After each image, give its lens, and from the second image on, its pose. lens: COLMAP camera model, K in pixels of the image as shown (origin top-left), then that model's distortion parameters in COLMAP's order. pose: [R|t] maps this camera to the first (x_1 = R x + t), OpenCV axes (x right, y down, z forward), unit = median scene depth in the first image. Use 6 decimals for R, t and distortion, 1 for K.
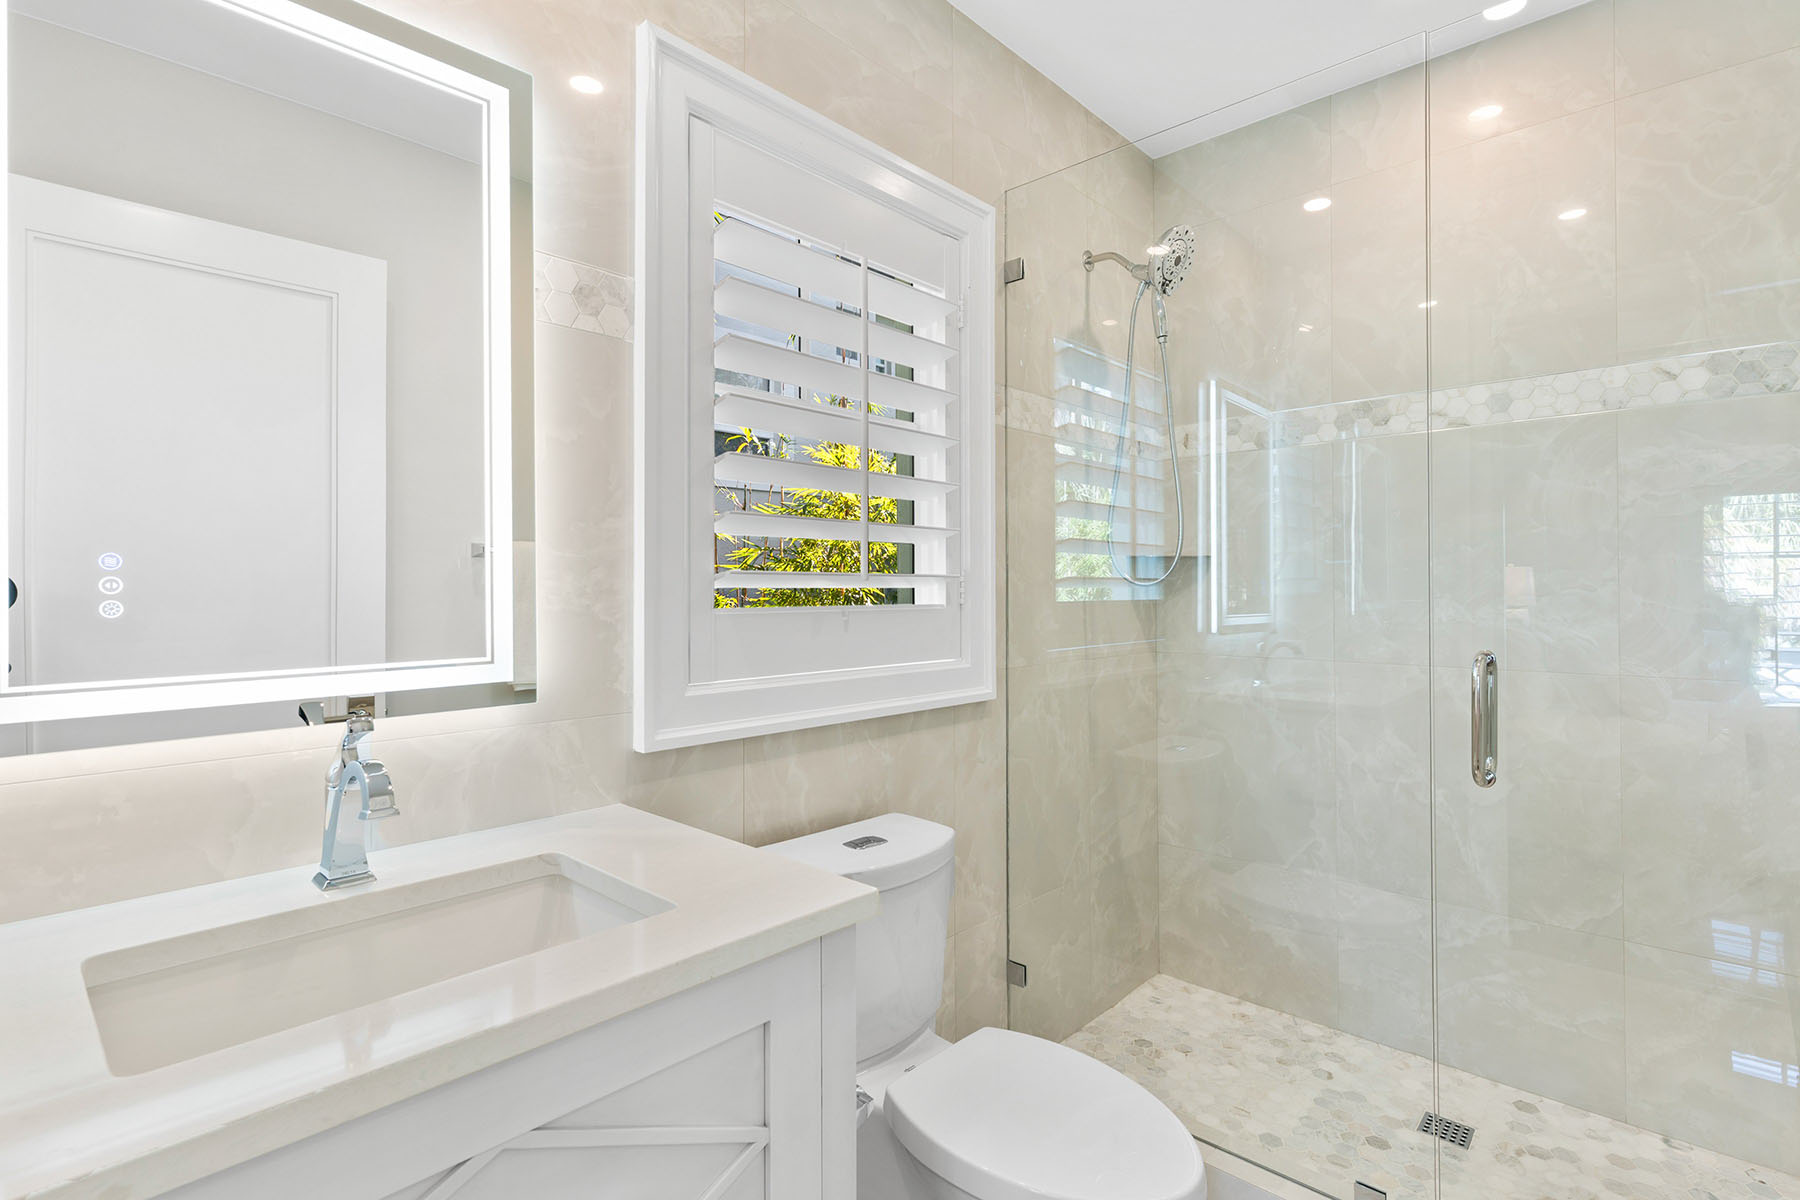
lens RADIAL K [[871.9, 0, 897.7], [0, 871.9, 597.1], [0, 0, 1]] dist [0.004840, -0.000530]
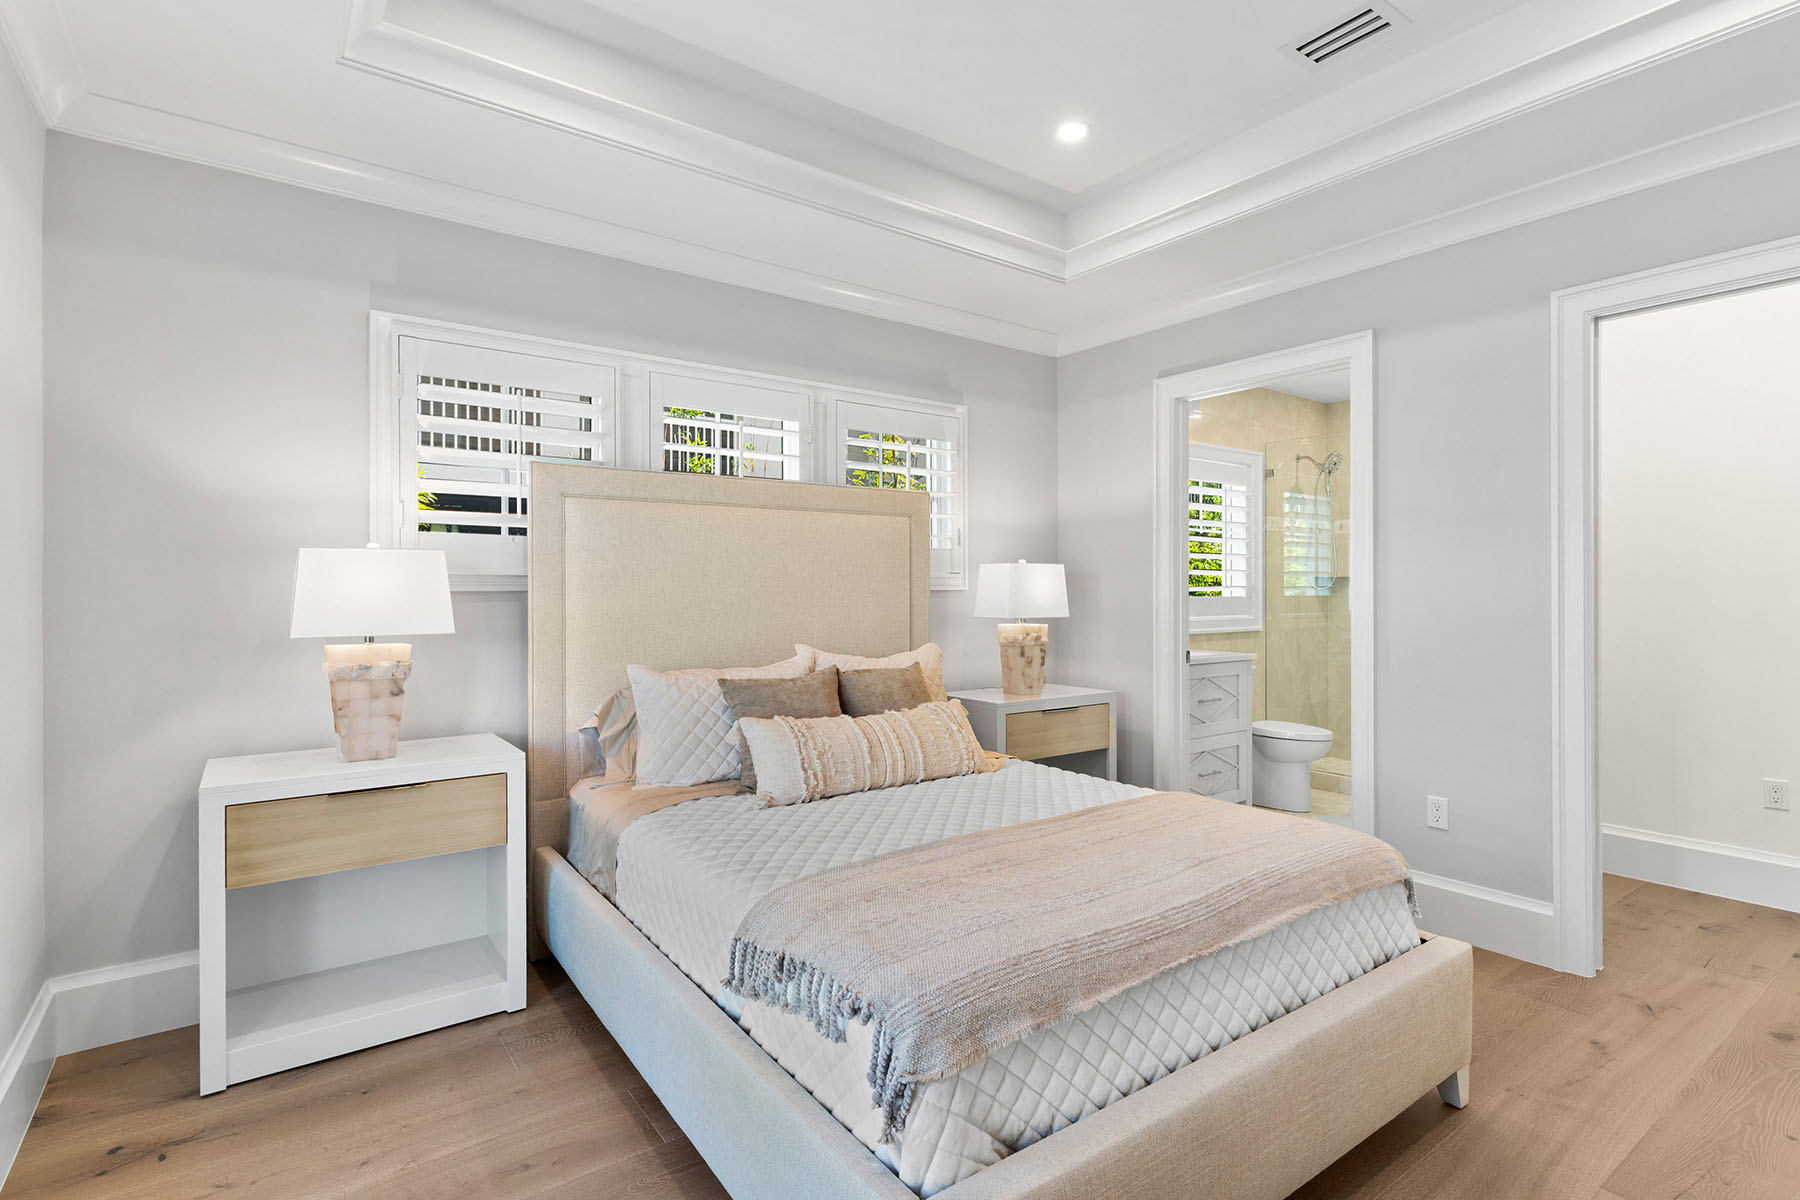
lens RADIAL K [[871.9, 0, 900.7], [0, 871.9, 598.4], [0, 0, 1]] dist [0.004840, -0.000530]
pose [[0.982845, 0.004241, -0.184385, -0.433308], [-0.003912, 0.999990, 0.002148, 0.011540], [0.184393, -0.001390, 0.982852, -1.654261]]
